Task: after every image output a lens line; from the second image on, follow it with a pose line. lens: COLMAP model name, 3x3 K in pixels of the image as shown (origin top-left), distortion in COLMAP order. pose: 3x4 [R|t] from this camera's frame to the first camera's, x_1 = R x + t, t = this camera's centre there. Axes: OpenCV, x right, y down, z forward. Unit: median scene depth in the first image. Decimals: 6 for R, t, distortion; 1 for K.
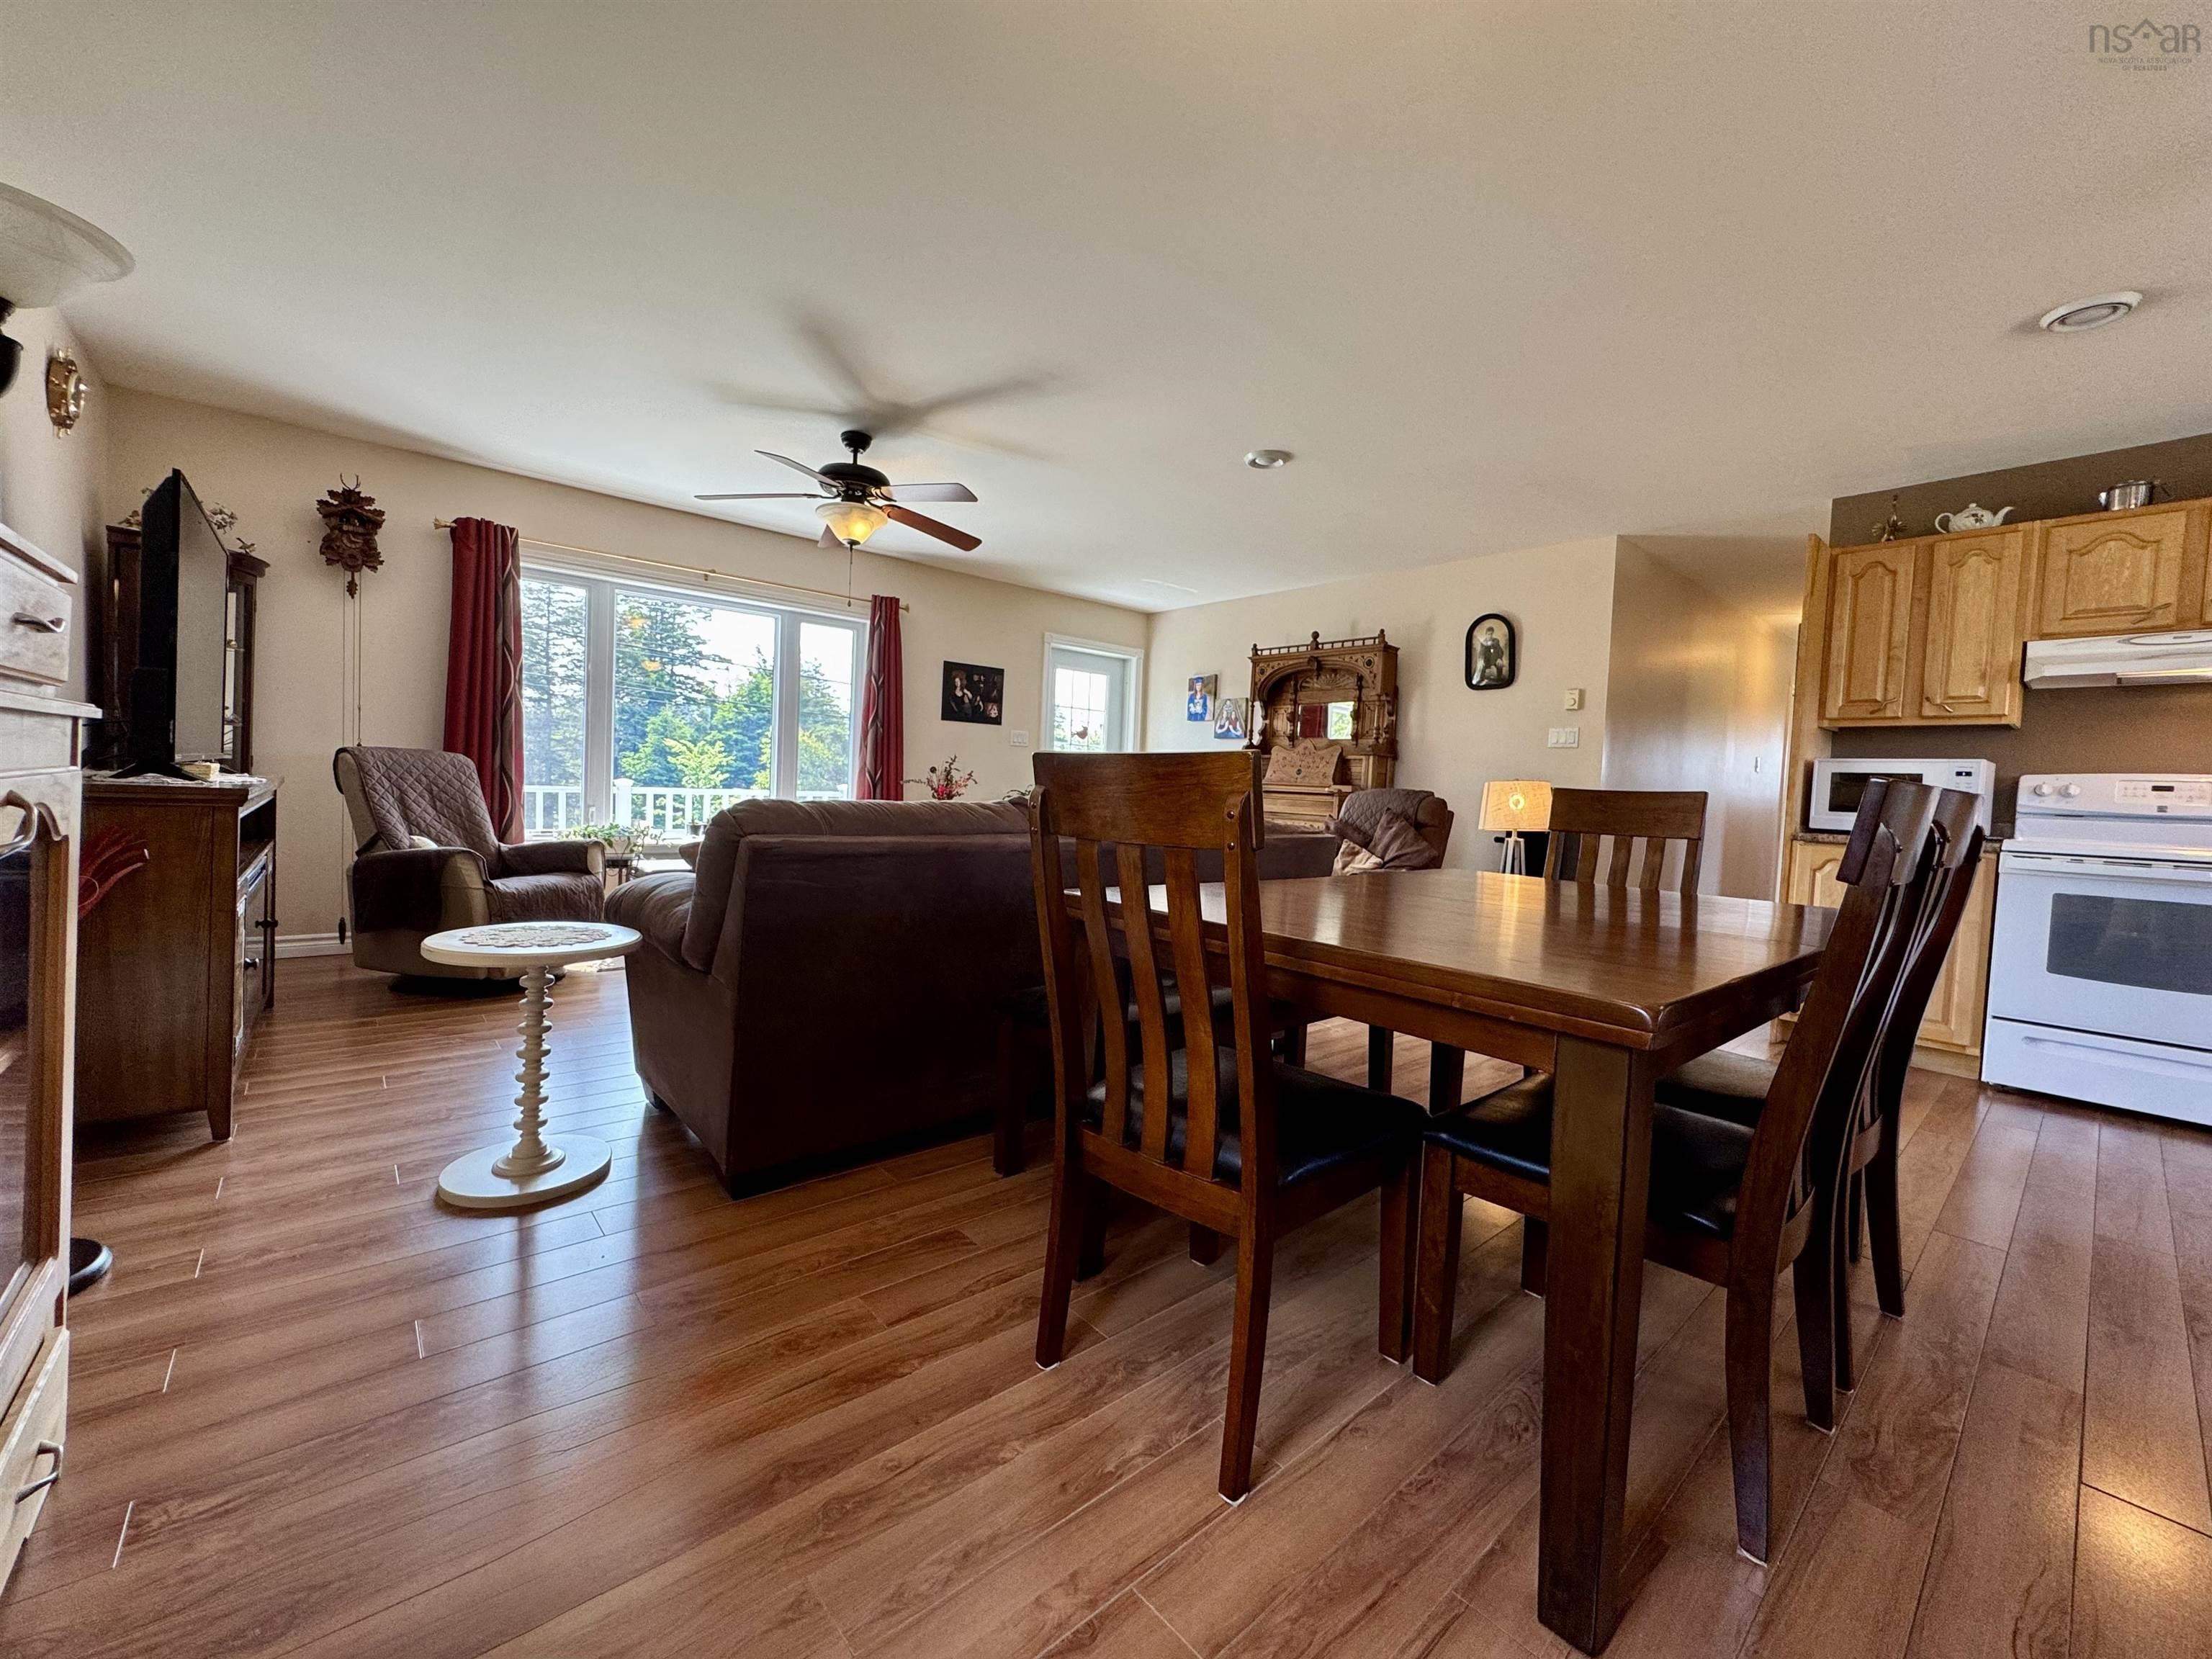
lens RADIAL K [[881.8, 0, 1105.1], [0, 881.8, 824.9], [0, 0, 1]] dist [-0.004103, 0.000180]
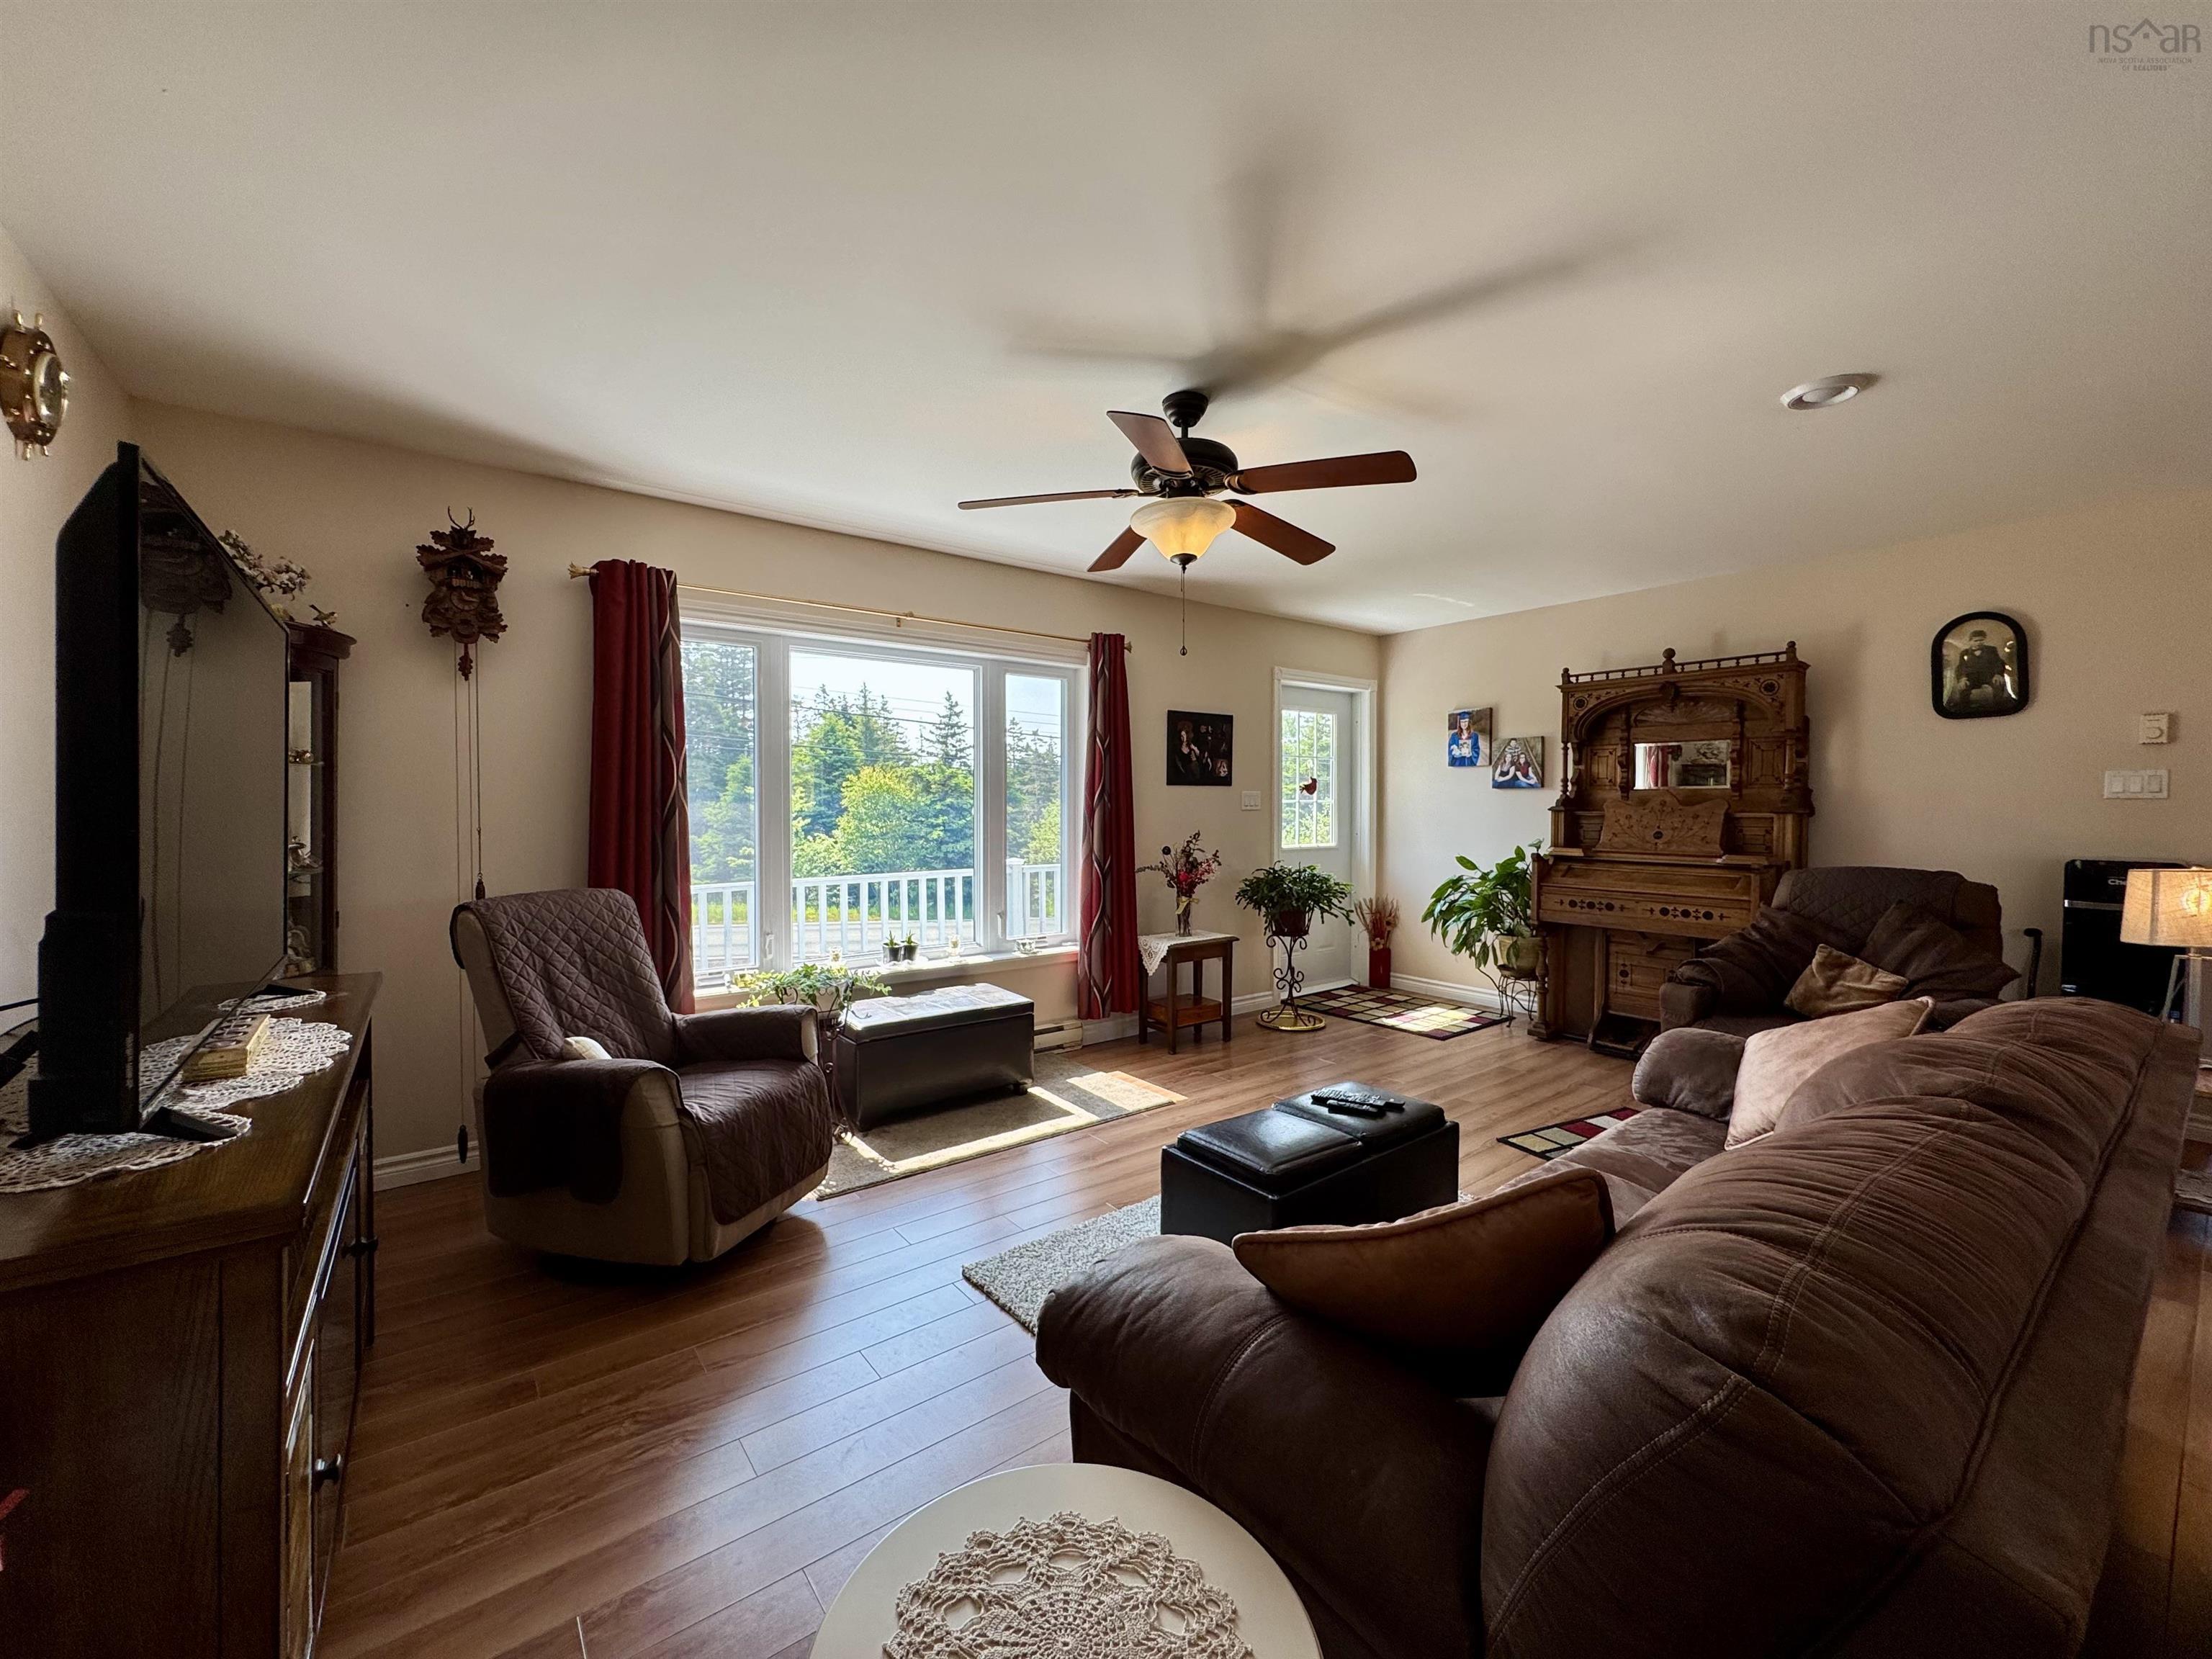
lens RADIAL K [[883.8, 0, 1106.0], [0, 883.8, 829.5], [0, 0, 1]] dist [-0.005020, 0.000248]
pose [[0.997082, -0.041948, -0.063780, -0.300357], [0.040643, 0.998940, -0.021620, -0.100946], [0.064619, 0.018965, 0.997730, 0.323762]]
